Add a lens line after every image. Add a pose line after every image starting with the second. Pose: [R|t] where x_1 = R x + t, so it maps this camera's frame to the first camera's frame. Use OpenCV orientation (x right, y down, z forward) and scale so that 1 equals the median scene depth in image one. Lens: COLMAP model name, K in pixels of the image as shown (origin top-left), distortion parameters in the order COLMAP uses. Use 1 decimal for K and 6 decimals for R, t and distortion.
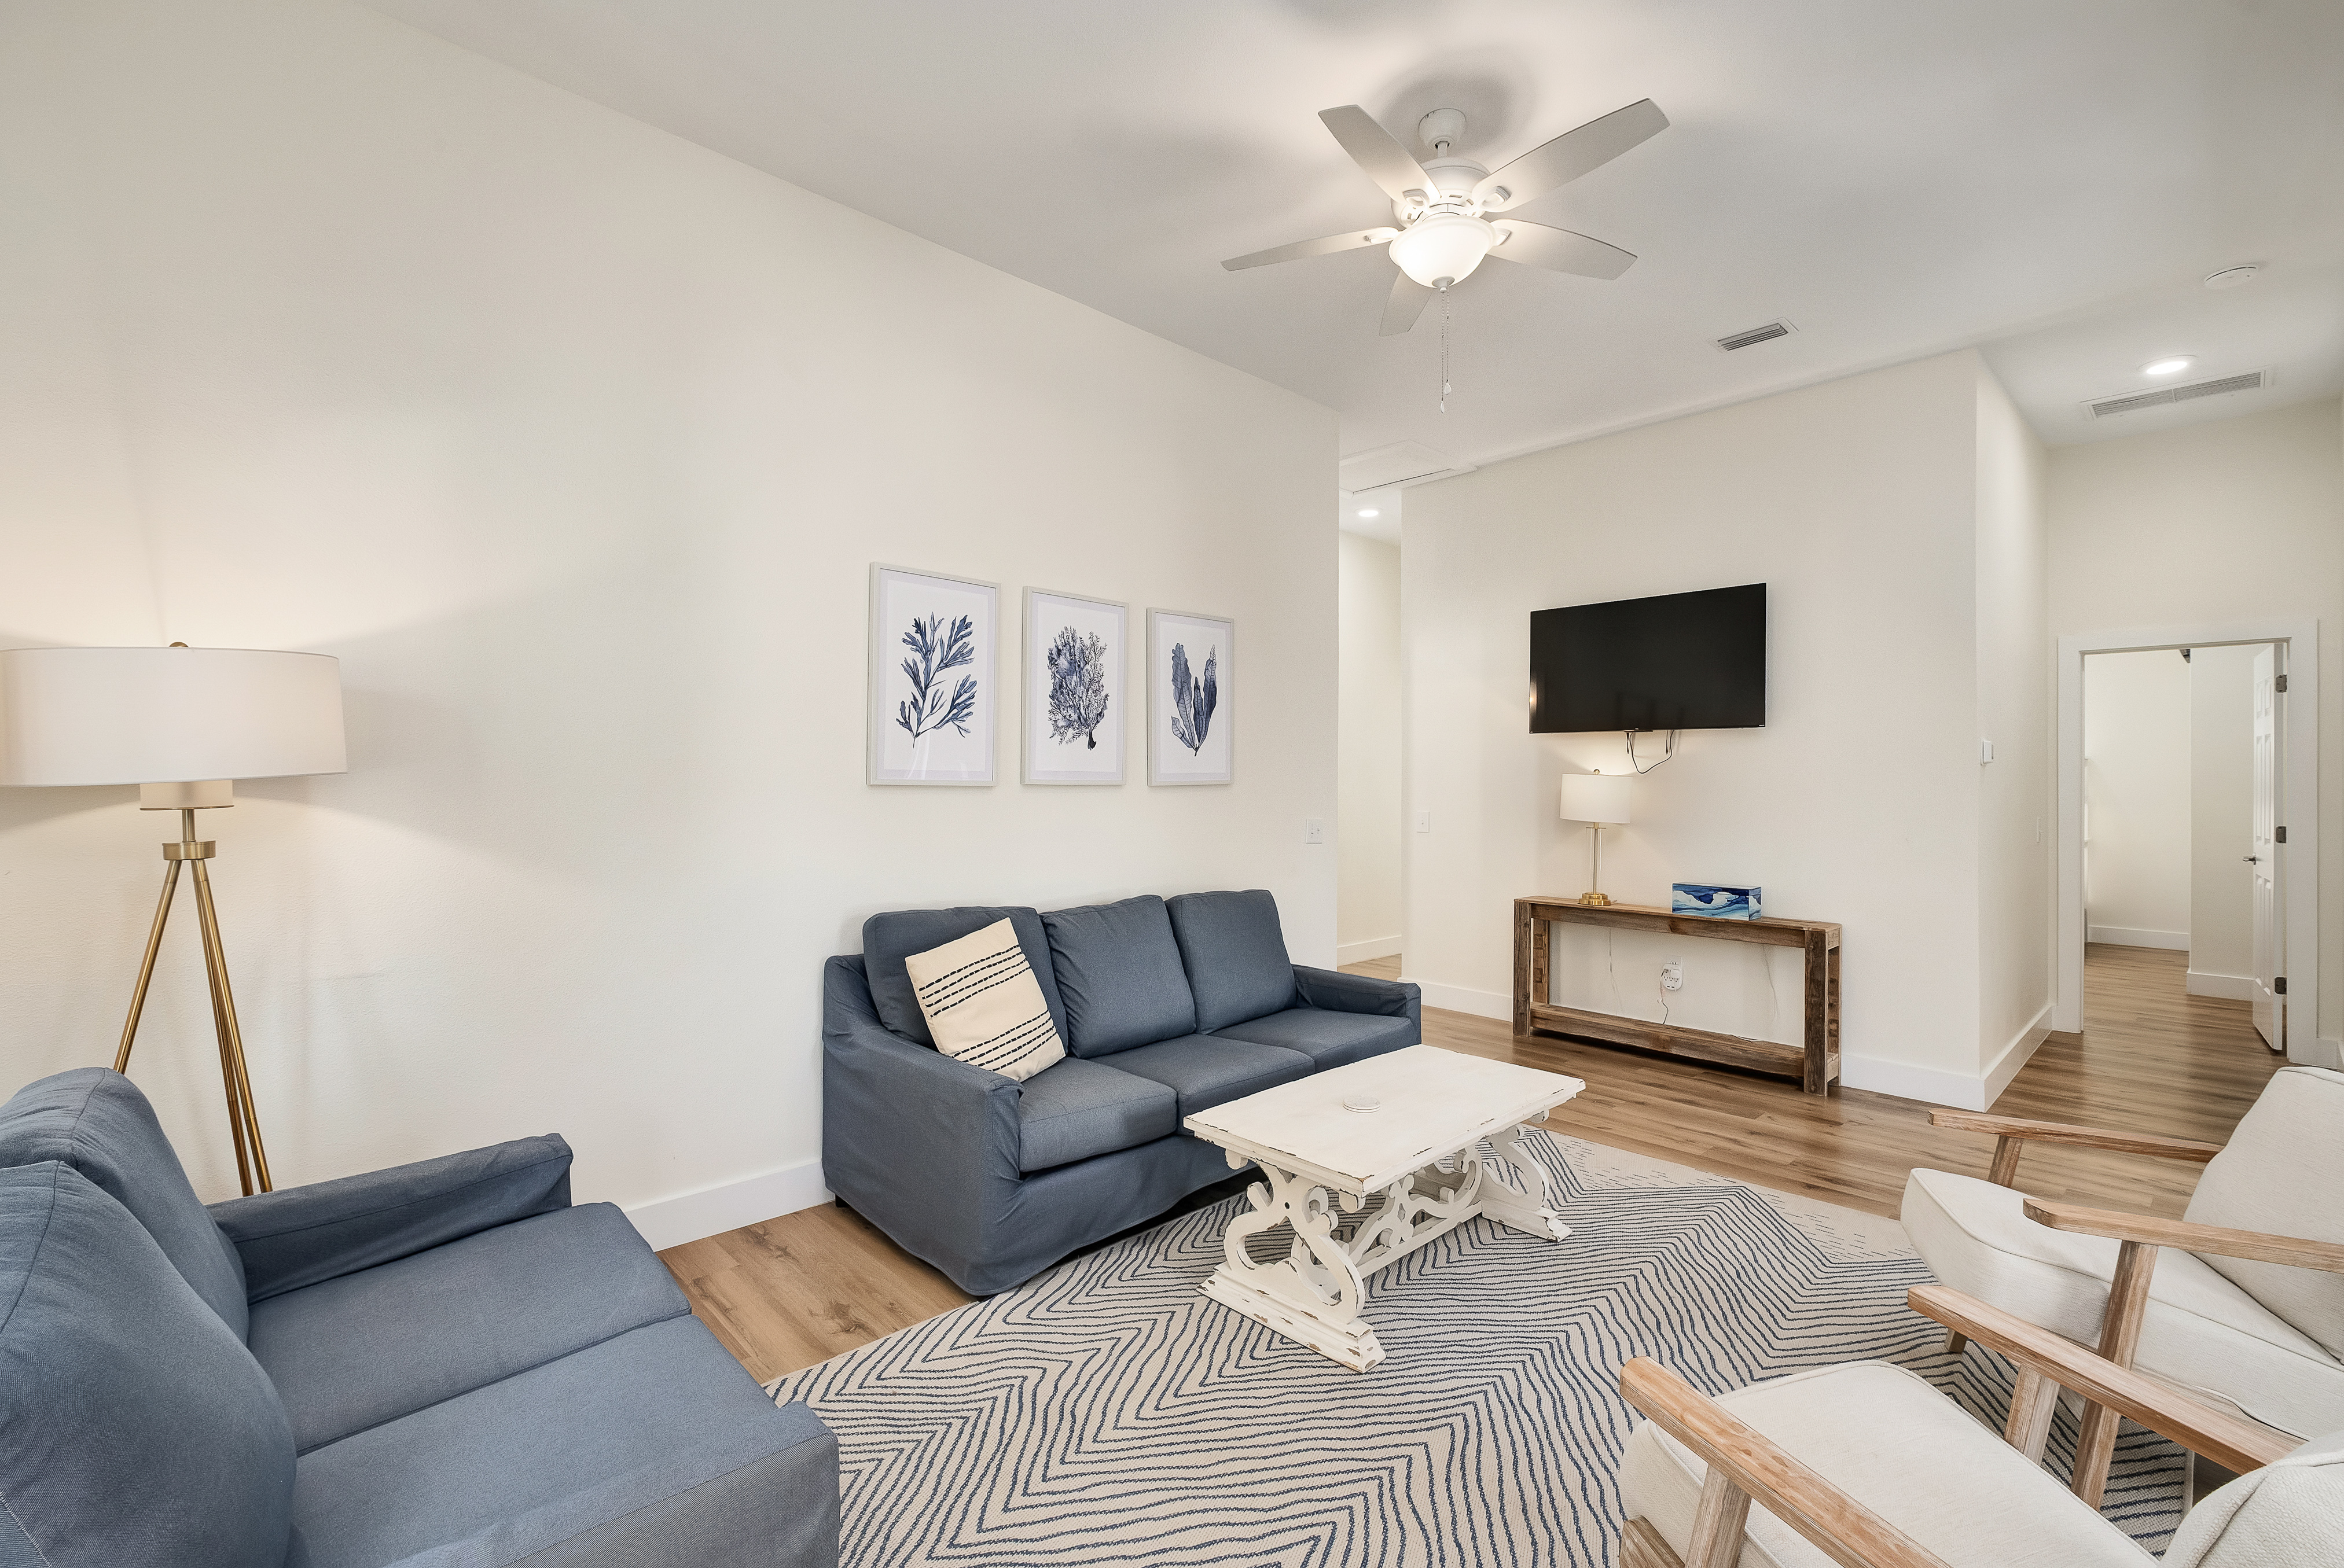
lens RADIAL K [[1019.6, 0, 1172.0], [0, 1019.6, 784.0], [0, 0, 1]] dist [-0.001731, -0.000304]
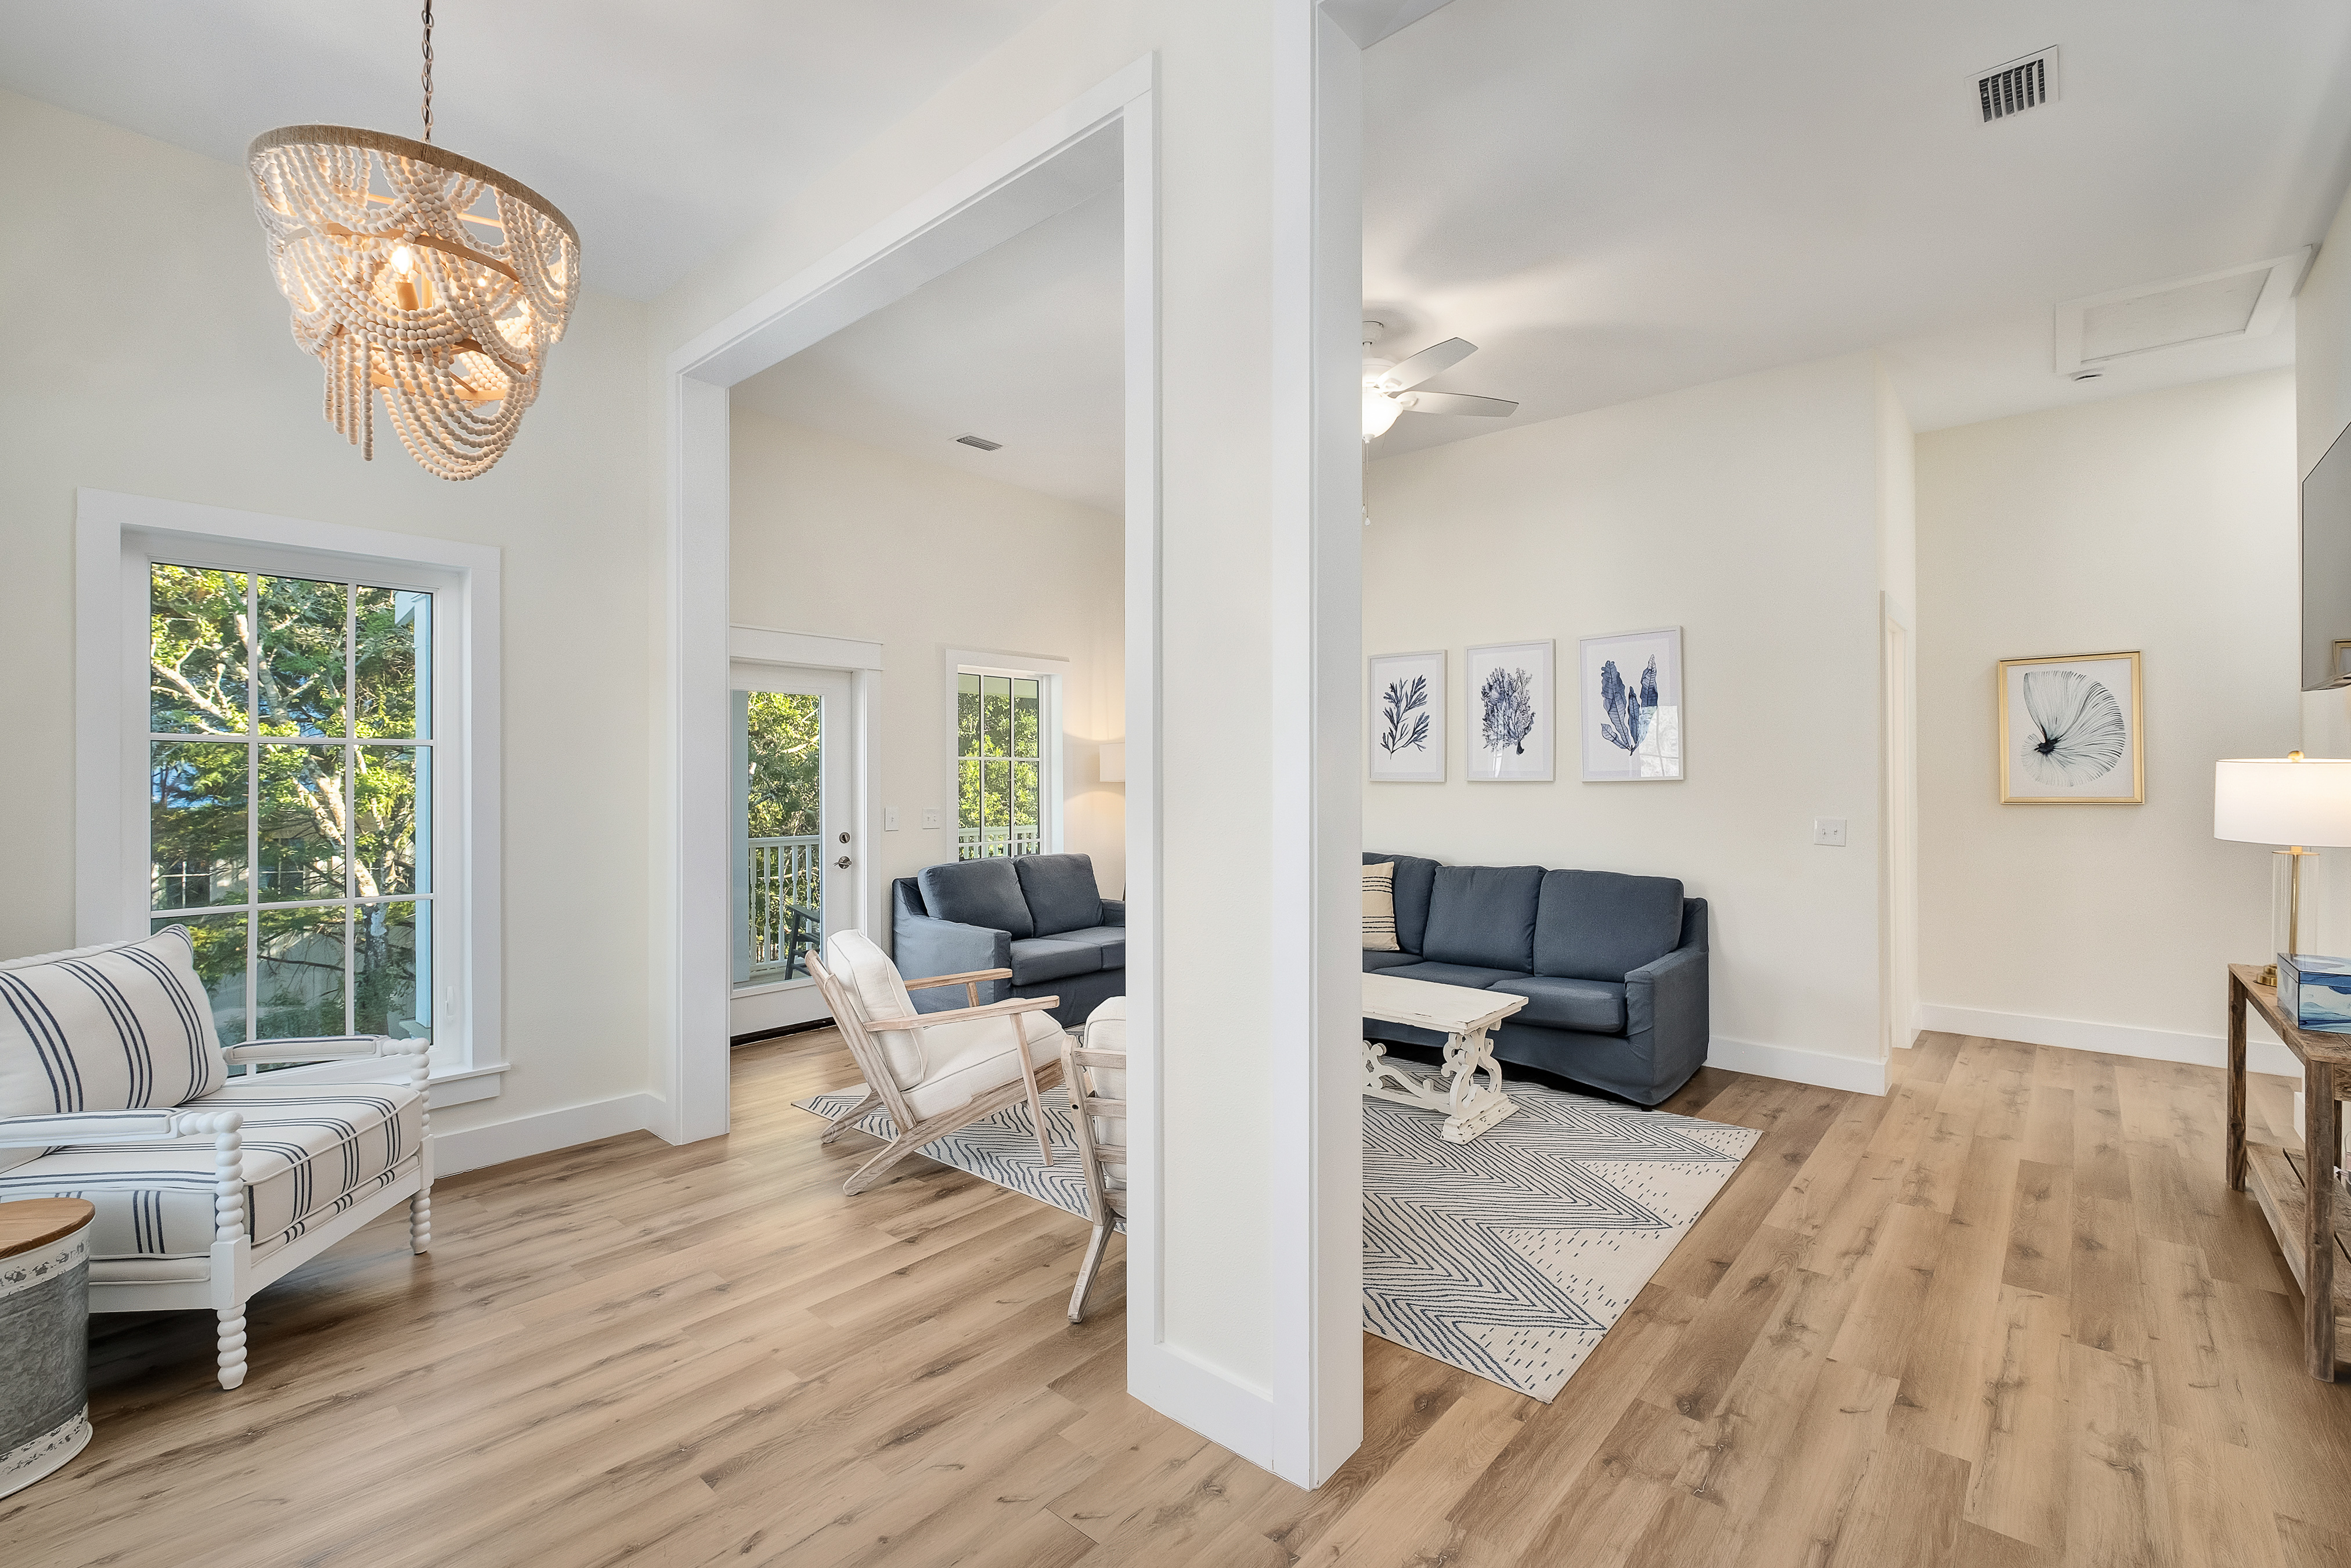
lens RADIAL K [[1022.8, 0, 1175.5], [0, 1022.8, 784.0], [0, 0, 1]] dist [-0.001731, -0.000304]
pose [[0.094186, -0.001047, -0.995554, 1.360544], [0.000544, 0.999999, -0.001000, 0.006628], [0.995554, -0.000448, 0.094186, 0.464517]]
